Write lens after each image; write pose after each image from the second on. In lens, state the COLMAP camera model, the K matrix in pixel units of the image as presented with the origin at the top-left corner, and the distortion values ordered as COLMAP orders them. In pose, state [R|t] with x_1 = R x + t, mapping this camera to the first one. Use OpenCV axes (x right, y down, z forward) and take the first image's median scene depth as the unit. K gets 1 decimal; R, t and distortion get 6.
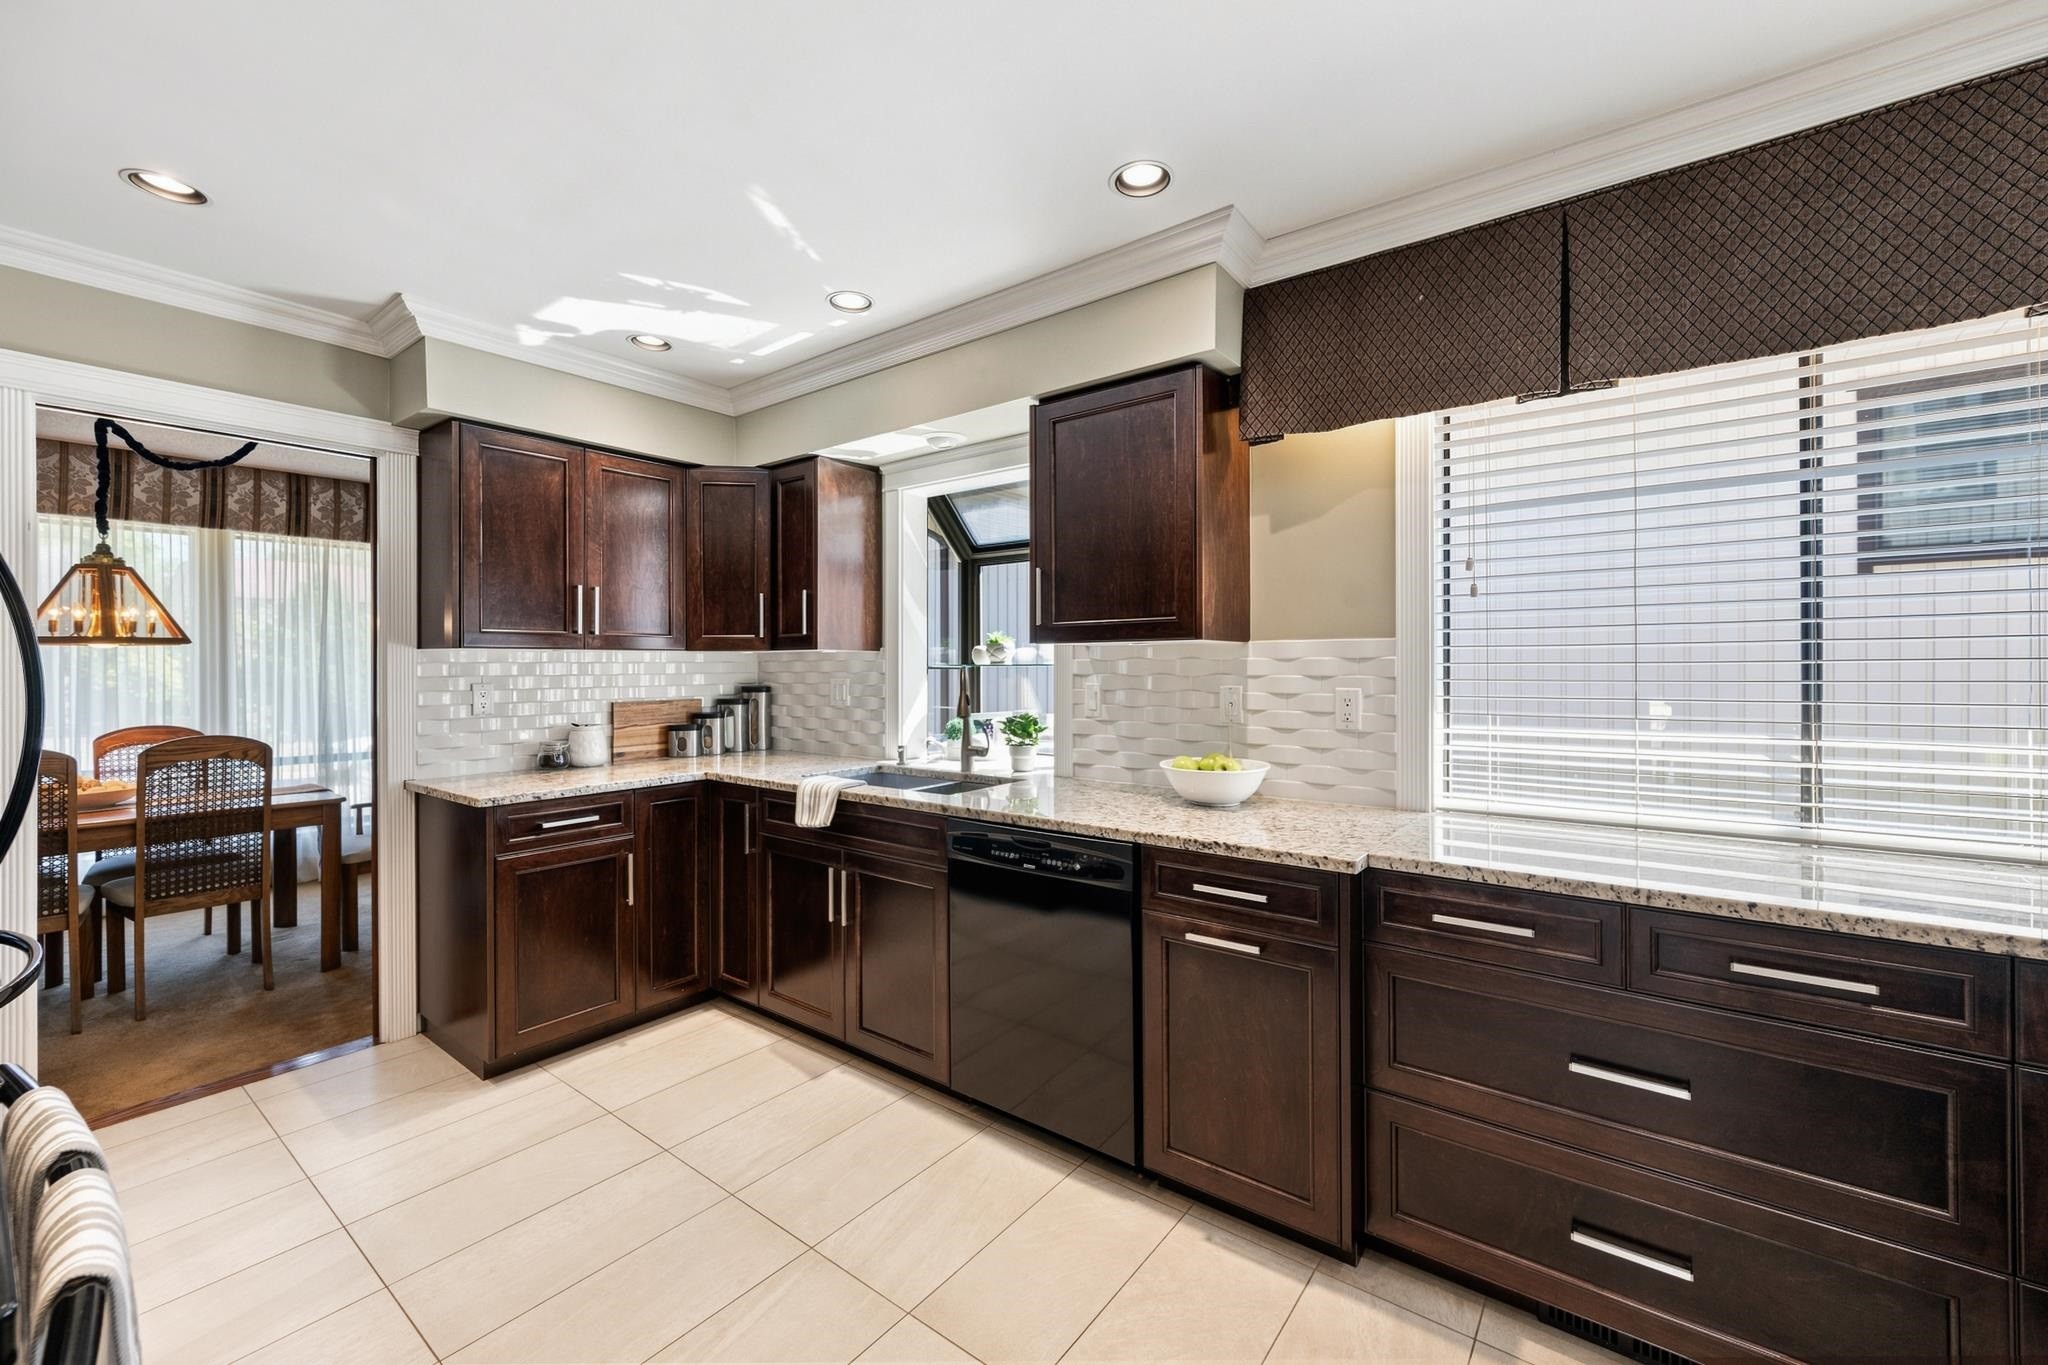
lens RADIAL K [[829.8, 0, 1024.1], [0, 829.8, 666.3], [0, 0, 1]] dist [0.002800, 0.000095]
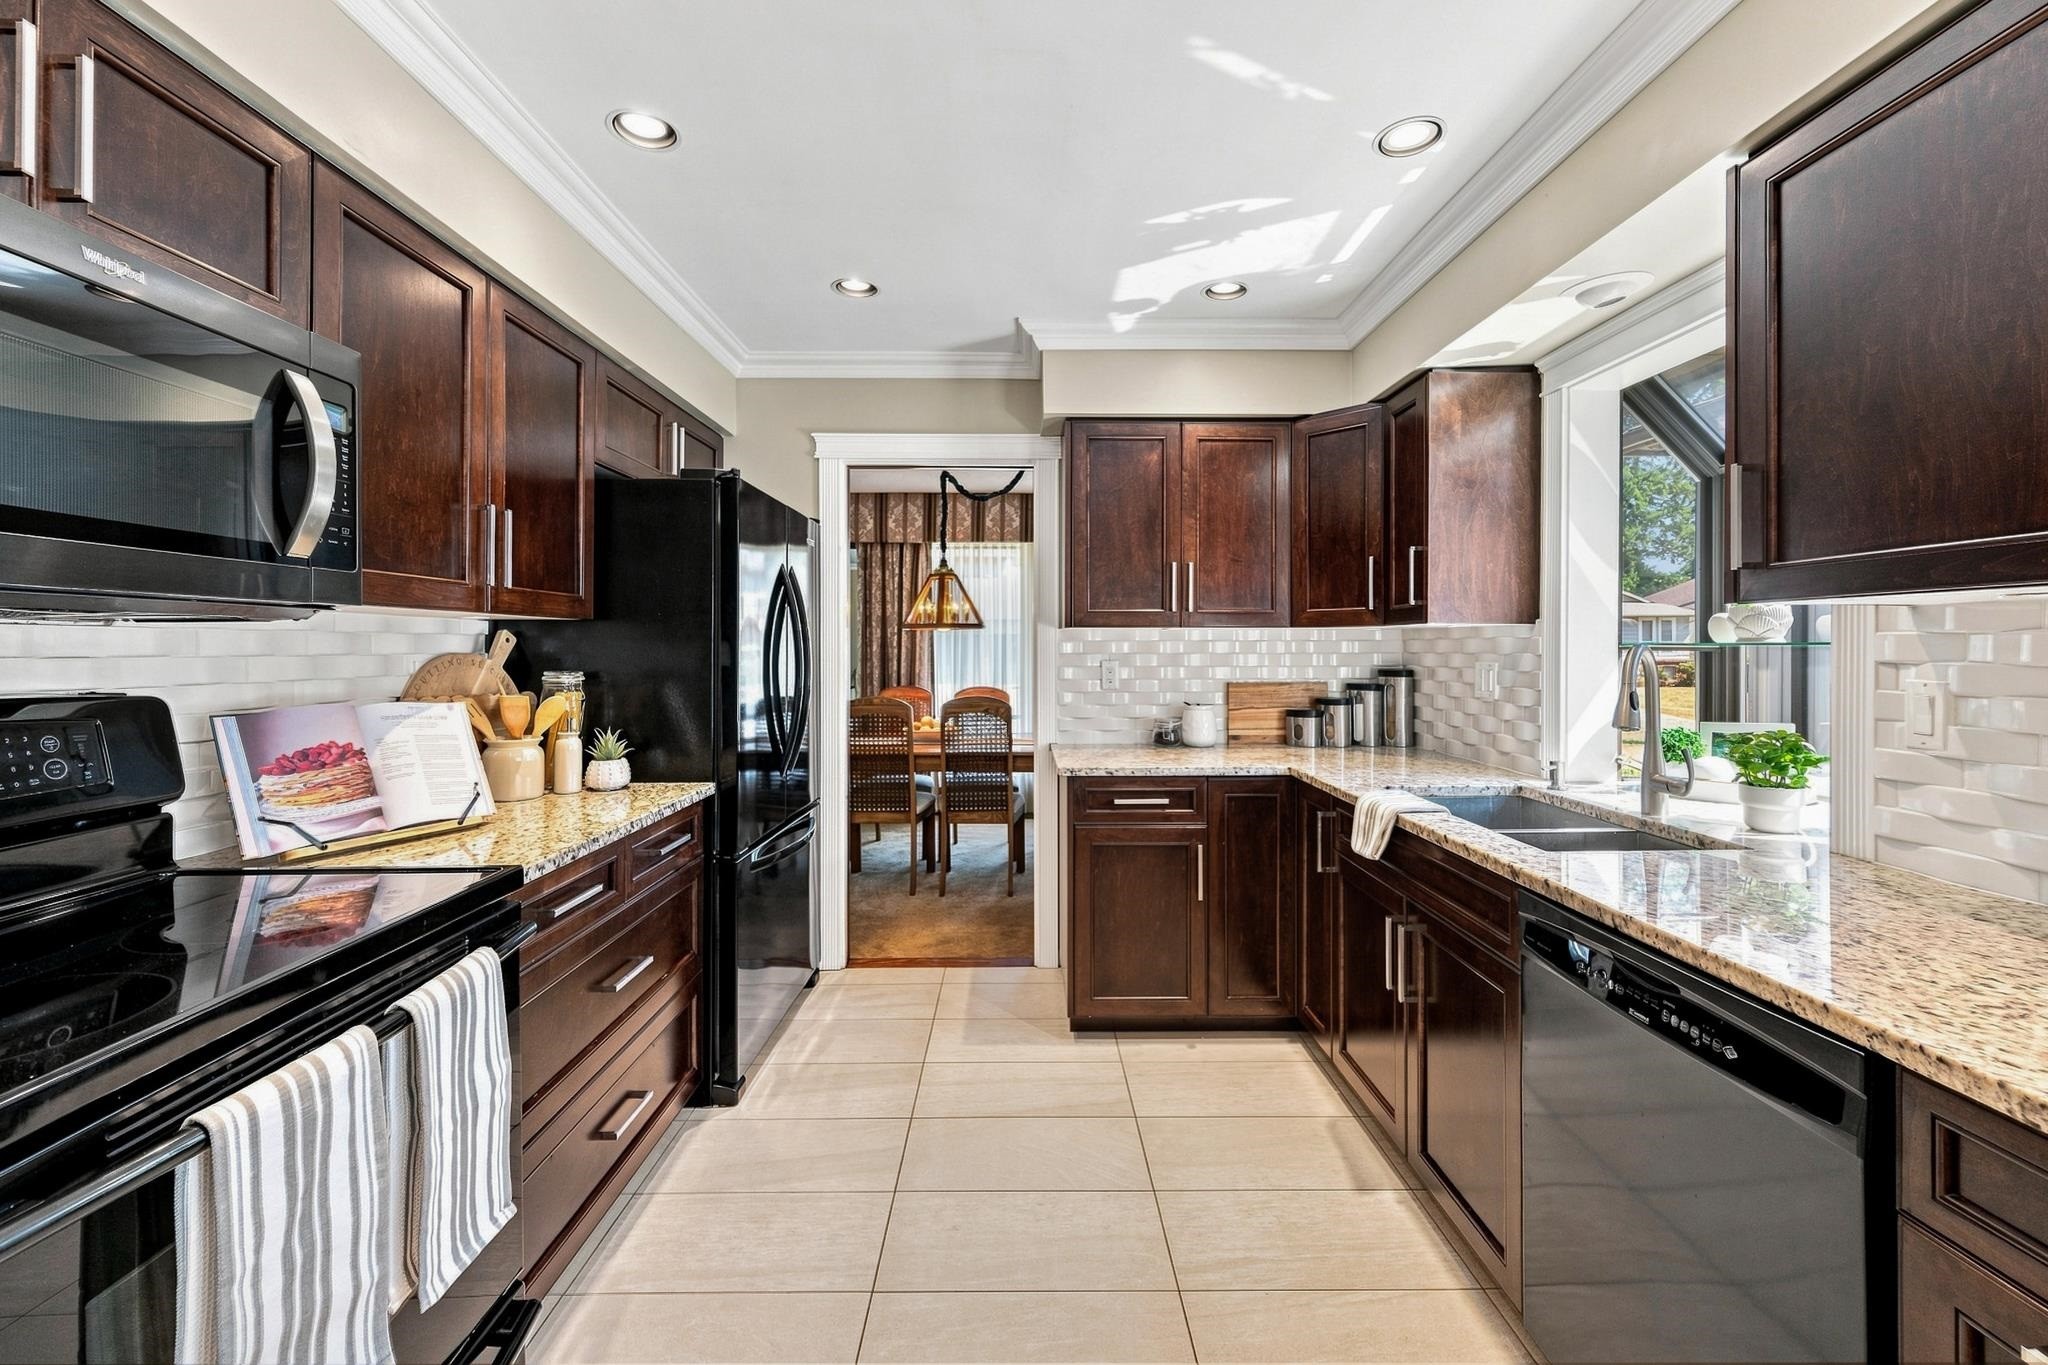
lens RADIAL K [[832.3, 0, 1028.2], [0, 832.3, 645.9], [0, 0, 1]] dist [0.001108, -0.000172]
pose [[0.615166, 0.003071, -0.788392, 0.132358], [-0.003573, 0.999993, 0.001108, 0.001351], [0.788389, 0.002136, 0.615173, 0.249576]]
